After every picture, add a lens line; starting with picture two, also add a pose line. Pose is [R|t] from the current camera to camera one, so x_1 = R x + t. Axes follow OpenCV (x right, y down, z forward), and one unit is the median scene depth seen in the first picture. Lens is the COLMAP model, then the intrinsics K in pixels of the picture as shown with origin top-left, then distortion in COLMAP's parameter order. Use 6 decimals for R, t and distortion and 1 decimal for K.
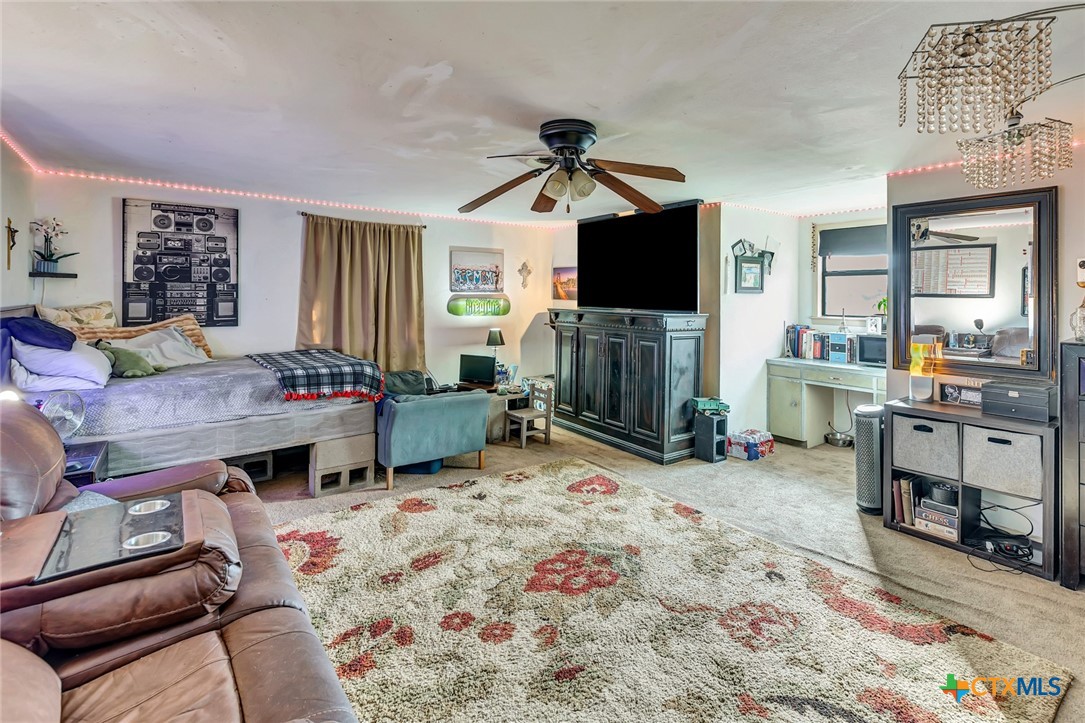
lens RADIAL K [[507.9, 0, 544.8], [0, 507.9, 363.0], [0, 0, 1]] dist [0.000696, -0.000490]
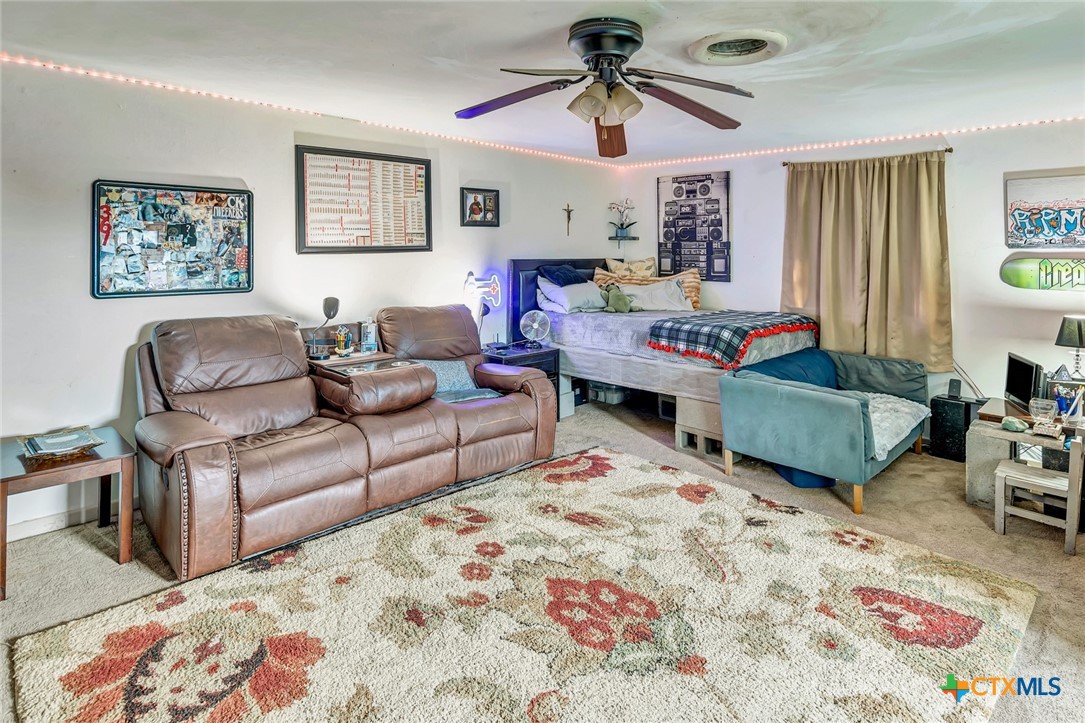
lens RADIAL K [[570.8, 0, 543.3], [0, 570.8, 321.7], [0, 0, 1]] dist [0.000448, -0.000017]
pose [[0.161098, 0.115002, -0.980215, 0.556283], [-0.138549, 0.985988, 0.092909, -0.054340], [0.977165, 0.120841, 0.174774, 0.479814]]
